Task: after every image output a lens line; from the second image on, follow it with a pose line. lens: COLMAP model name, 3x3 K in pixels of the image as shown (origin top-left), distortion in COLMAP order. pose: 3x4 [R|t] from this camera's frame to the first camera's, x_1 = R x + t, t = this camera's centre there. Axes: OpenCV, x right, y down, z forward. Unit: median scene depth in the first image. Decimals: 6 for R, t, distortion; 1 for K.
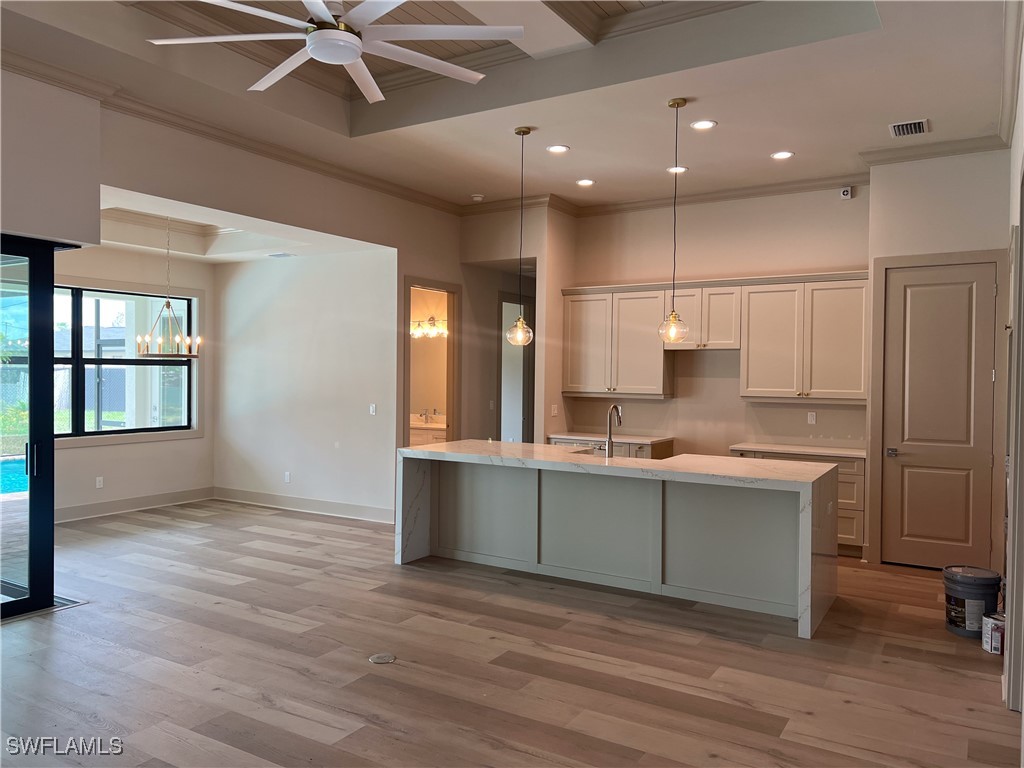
lens RADIAL K [[772.1, 0, 506.9], [0, 772.1, 384.9], [0, 0, 1]] dist [0.052259, -0.059689]
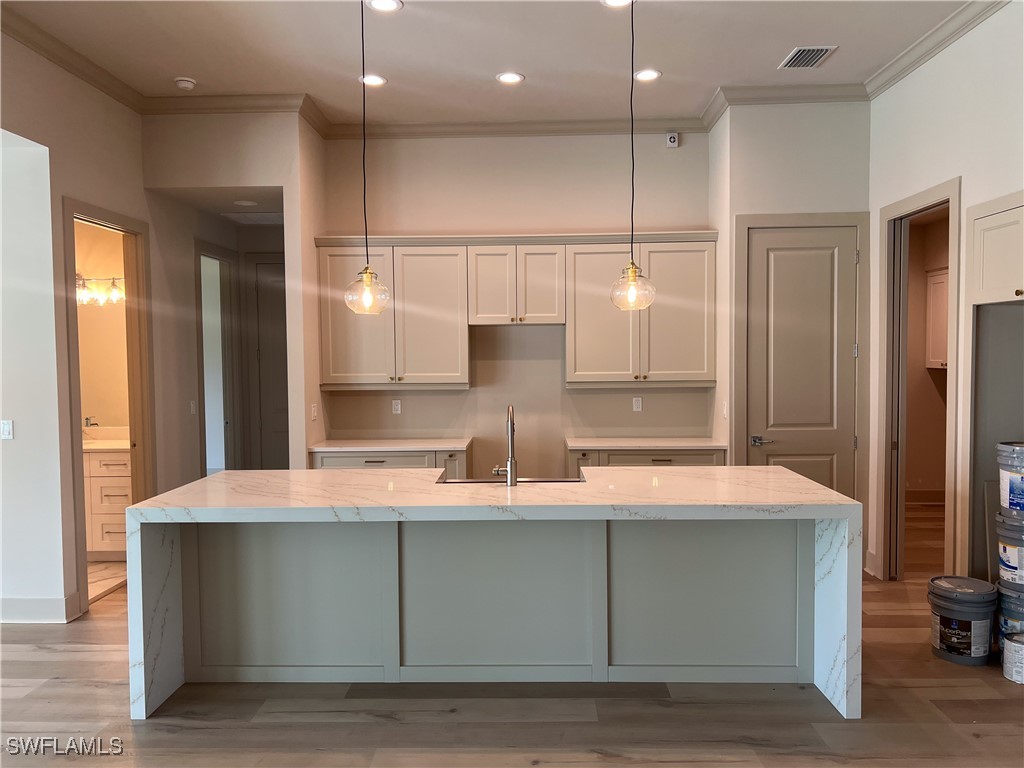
lens RADIAL K [[772.1, 0, 515.1], [0, 772.1, 385.9], [0, 0, 1]] dist [0.052259, -0.059689]
pose [[0.860887, -0.041785, 0.507078, -0.183898], [0.027143, 0.998975, 0.036238, -0.014249], [-0.508072, -0.017433, 0.861138, 0.407690]]
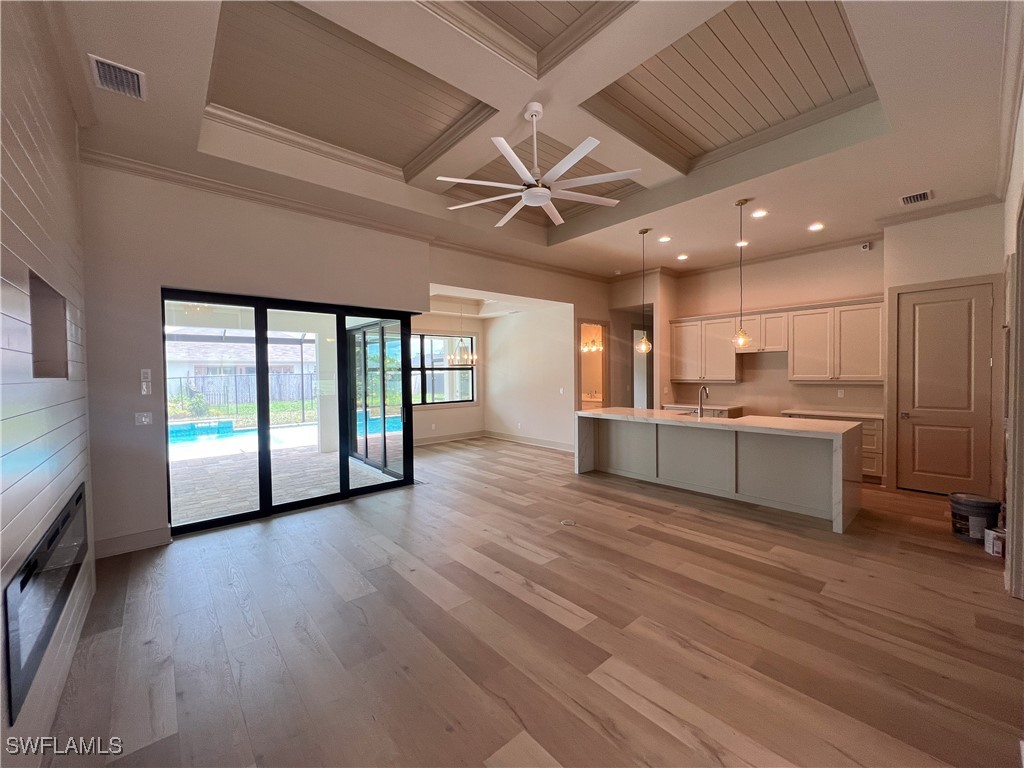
lens RADIAL K [[411.8, 0, 508.3], [0, 411.8, 381.9], [0, 0, 1]] dist [-0.002480, 0.000913]
pose [[0.953439, -0.015884, -0.301168, 0.003821], [0.017696, 0.999838, 0.003289, 0.005752], [0.301067, -0.008466, 0.953565, 0.012456]]
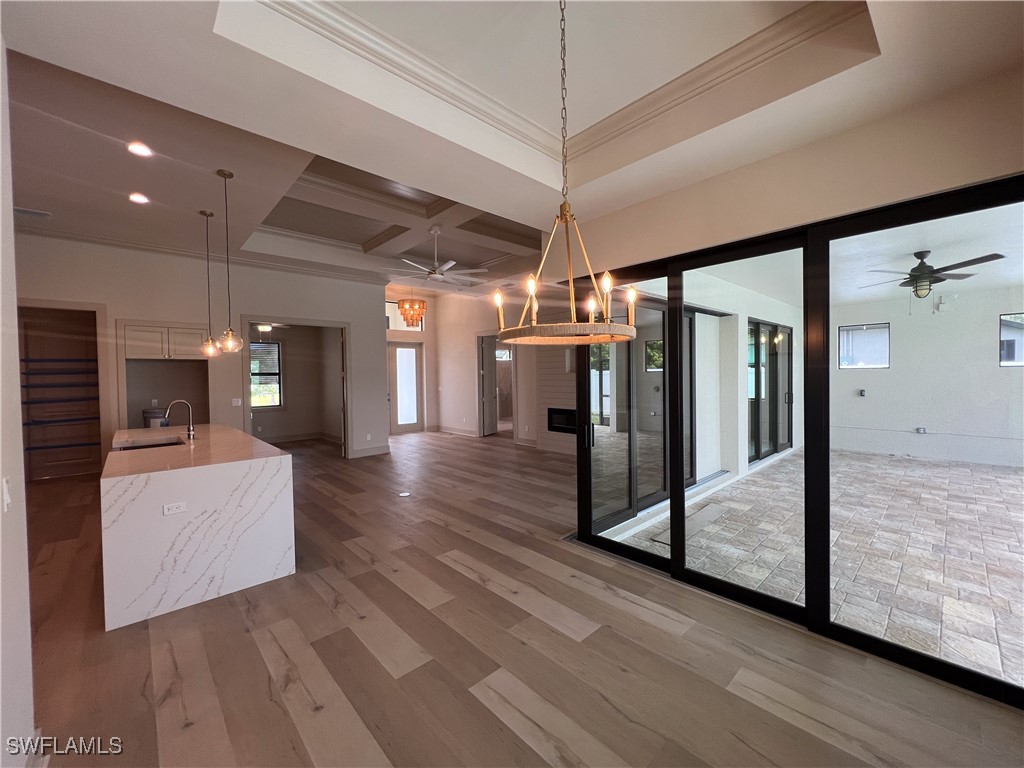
lens RADIAL K [[411.8, 0, 502.0], [0, 411.8, 384.8], [0, 0, 1]] dist [-0.002480, 0.000913]
pose [[-0.959070, -0.004580, 0.283131, -0.545258], [0.008183, 0.999003, 0.043879, -0.023998], [-0.283050, 0.044400, -0.958077, 1.434940]]
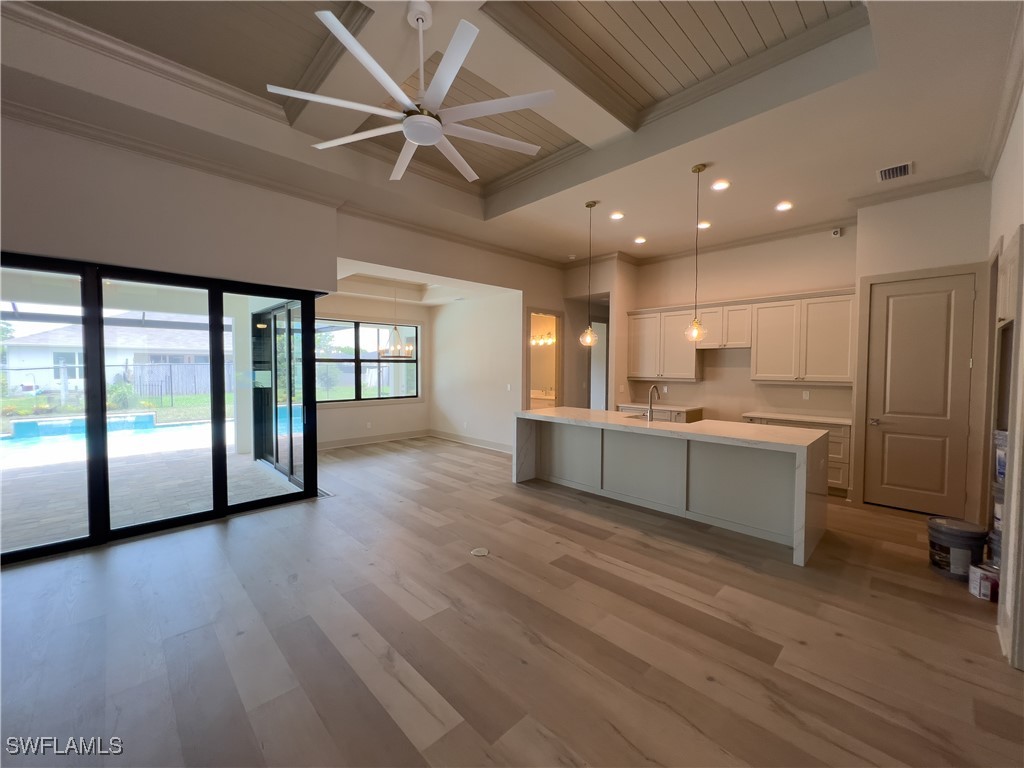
lens RADIAL K [[411.8, 0, 508.8], [0, 411.8, 381.7], [0, 0, 1]] dist [-0.002480, 0.000913]
pose [[0.968807, 0.002804, -0.247800, 0.062562], [0.001729, 0.999835, 0.018072, 0.004185], [0.247810, -0.017937, 0.968643, 0.167224]]
